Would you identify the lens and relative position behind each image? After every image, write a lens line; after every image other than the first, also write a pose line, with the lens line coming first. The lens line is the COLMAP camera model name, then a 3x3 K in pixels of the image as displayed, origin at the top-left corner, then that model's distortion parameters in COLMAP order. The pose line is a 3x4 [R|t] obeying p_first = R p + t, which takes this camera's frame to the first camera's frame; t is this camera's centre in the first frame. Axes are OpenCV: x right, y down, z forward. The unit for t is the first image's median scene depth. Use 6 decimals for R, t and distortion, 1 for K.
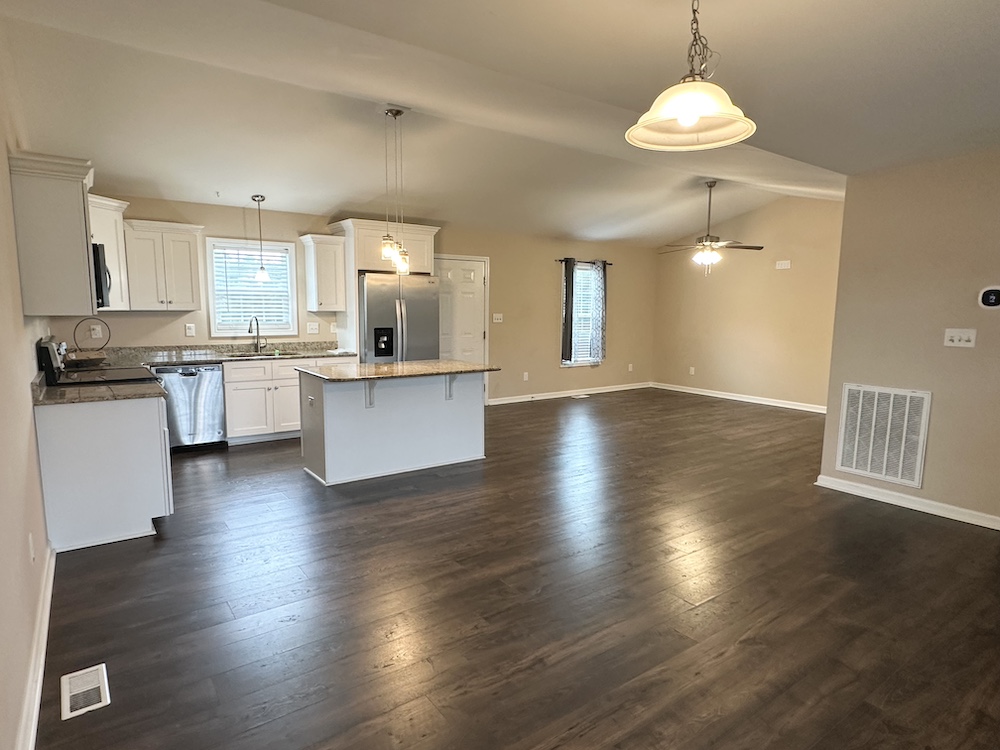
lens RADIAL K [[574.0, 0, 498.4], [0, 574.0, 378.8], [0, 0, 1]] dist [0.003433, 0.000219]
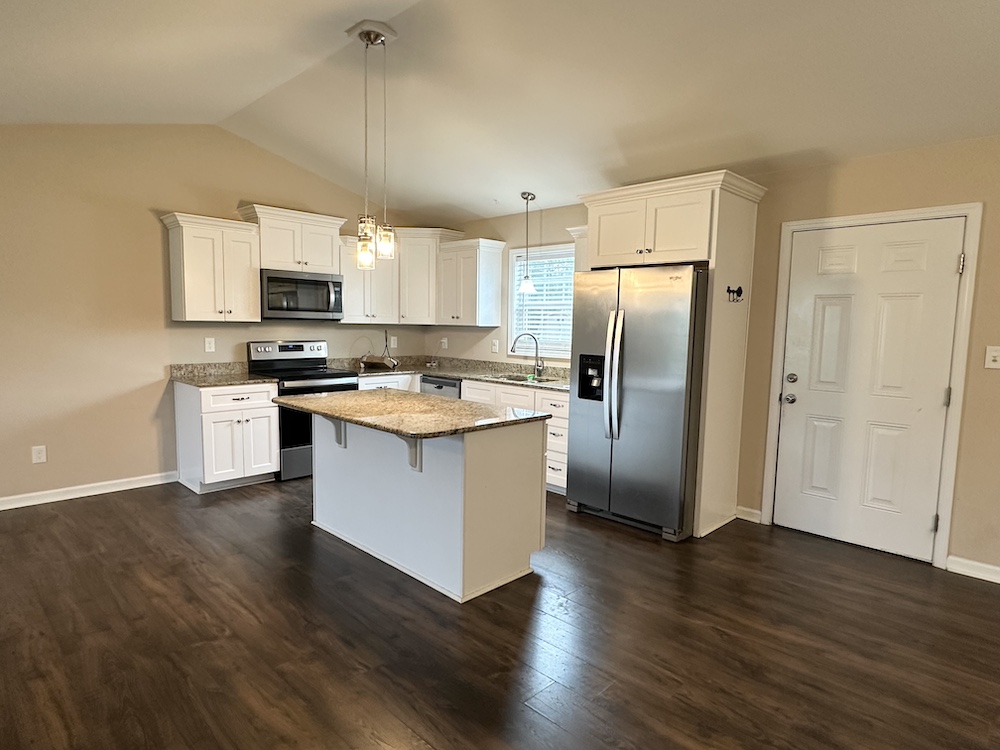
lens RADIAL K [[574.0, 0, 498.7], [0, 574.0, 378.1], [0, 0, 1]] dist [0.003433, 0.000219]
pose [[0.164833, 0.091141, -0.982102, 0.448342], [-0.140843, 0.987693, 0.068021, -0.099741], [0.976214, 0.127110, 0.175641, 0.848550]]
